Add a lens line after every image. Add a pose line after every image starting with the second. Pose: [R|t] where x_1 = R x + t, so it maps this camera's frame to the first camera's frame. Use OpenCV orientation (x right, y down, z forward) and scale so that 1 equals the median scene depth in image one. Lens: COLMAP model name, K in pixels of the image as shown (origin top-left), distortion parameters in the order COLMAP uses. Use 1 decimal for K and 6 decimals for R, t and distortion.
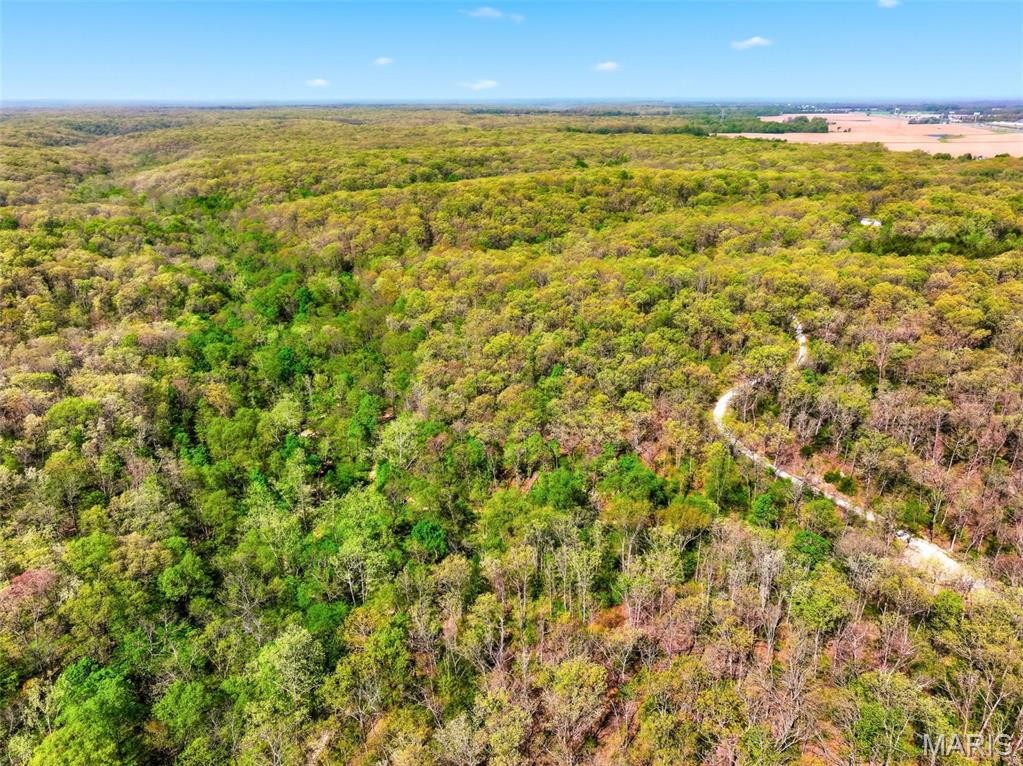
lens RADIAL K [[720.8, 0, 515.1], [0, 720.8, 380.3], [0, 0, 1]] dist [-0.003273, 0.020173]
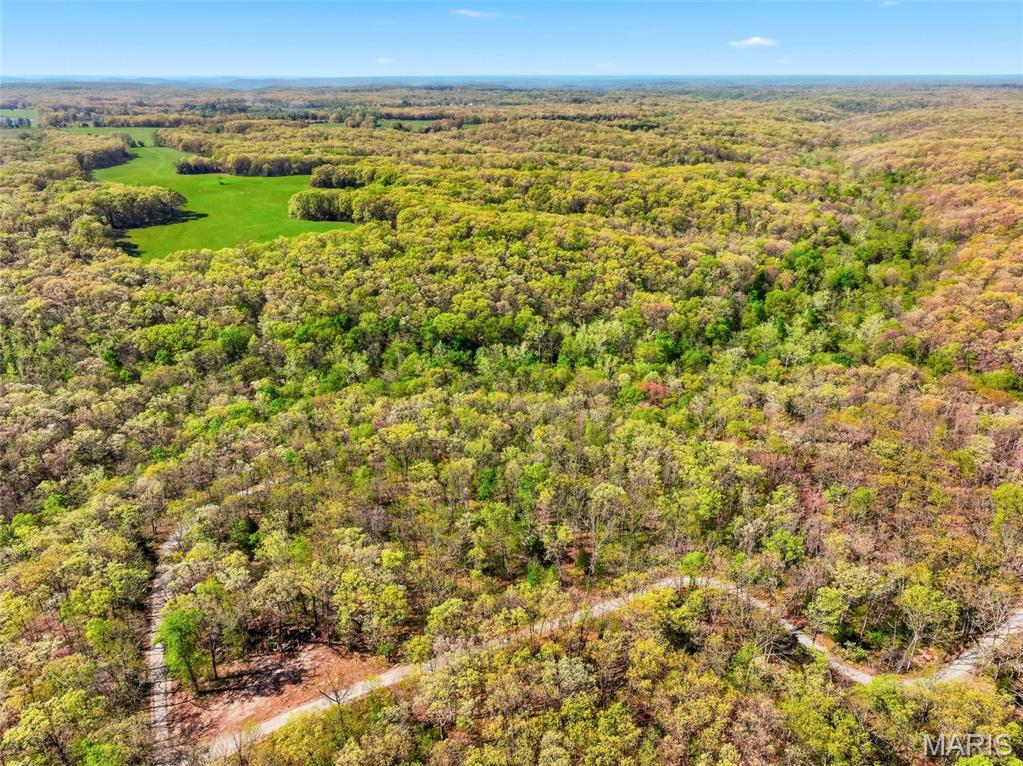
lens RADIAL K [[720.8, 0, 515.1], [0, 720.8, 380.3], [0, 0, 1]] dist [-0.003273, 0.020173]
pose [[0.594364, 0.320689, -0.737489, 0.255225], [-0.299745, 0.939311, 0.166875, 0.072670], [0.746247, 0.121874, 0.654418, -0.261478]]
